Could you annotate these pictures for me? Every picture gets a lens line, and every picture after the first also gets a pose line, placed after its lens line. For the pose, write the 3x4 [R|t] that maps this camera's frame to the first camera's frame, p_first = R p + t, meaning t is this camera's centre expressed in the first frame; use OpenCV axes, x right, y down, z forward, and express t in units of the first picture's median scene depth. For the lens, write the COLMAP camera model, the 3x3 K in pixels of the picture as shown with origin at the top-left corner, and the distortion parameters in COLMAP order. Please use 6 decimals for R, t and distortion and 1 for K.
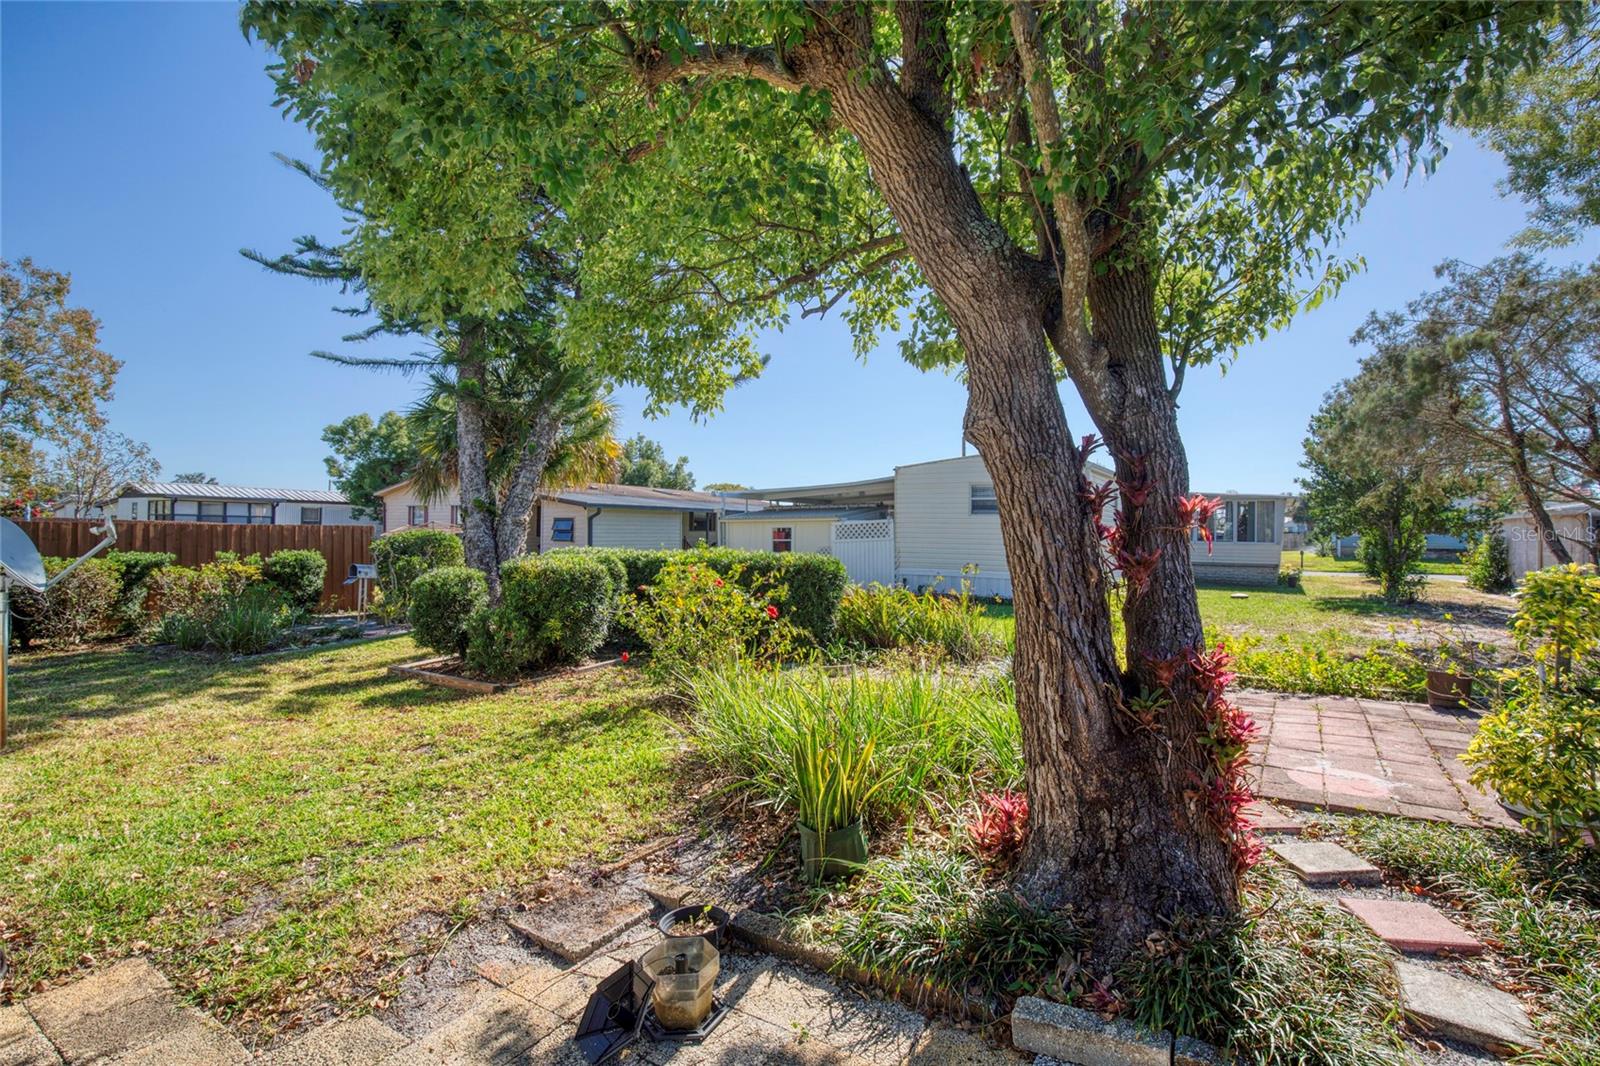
lens RADIAL K [[768.5, 0, 809.3], [0, 768.5, 527.0], [0, 0, 1]] dist [-0.040503, 0.008450]
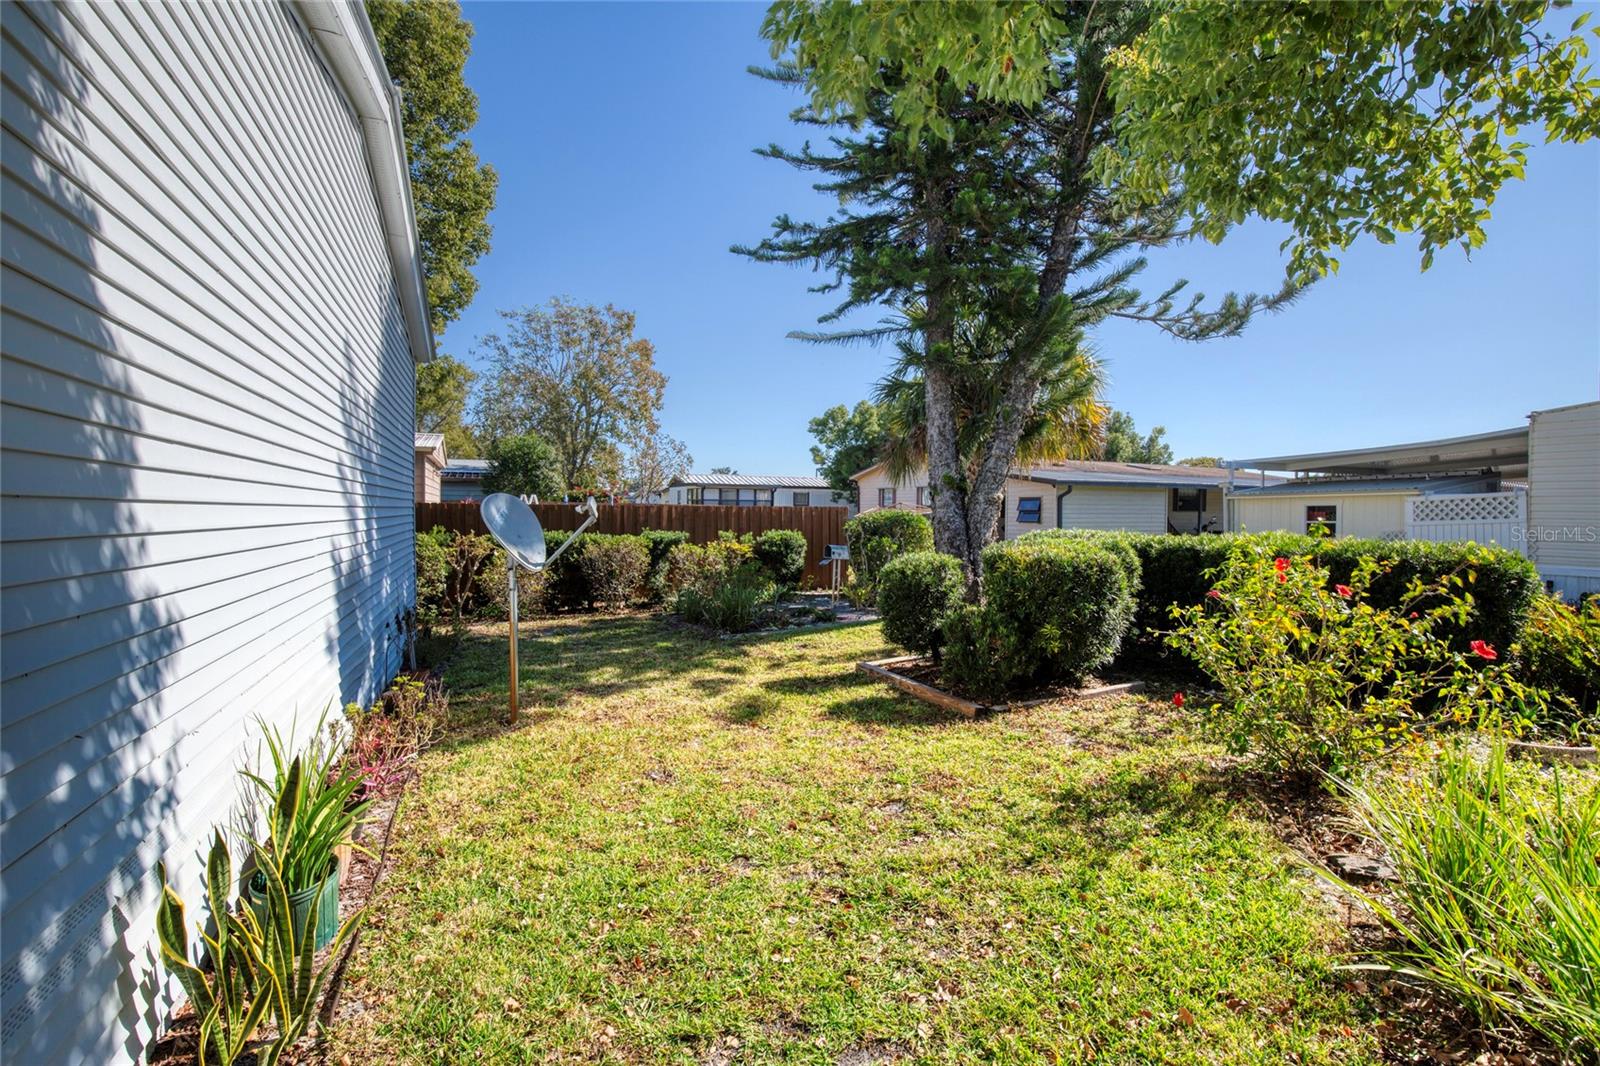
lens RADIAL K [[768.5, 0, 809.3], [0, 768.5, 527.0], [0, 0, 1]] dist [-0.040503, 0.008450]
pose [[0.838674, 0.006790, -0.544592, -0.077016], [0.006250, 0.999736, 0.022090, 0.003504], [0.544598, -0.021930, 0.838410, 0.149345]]
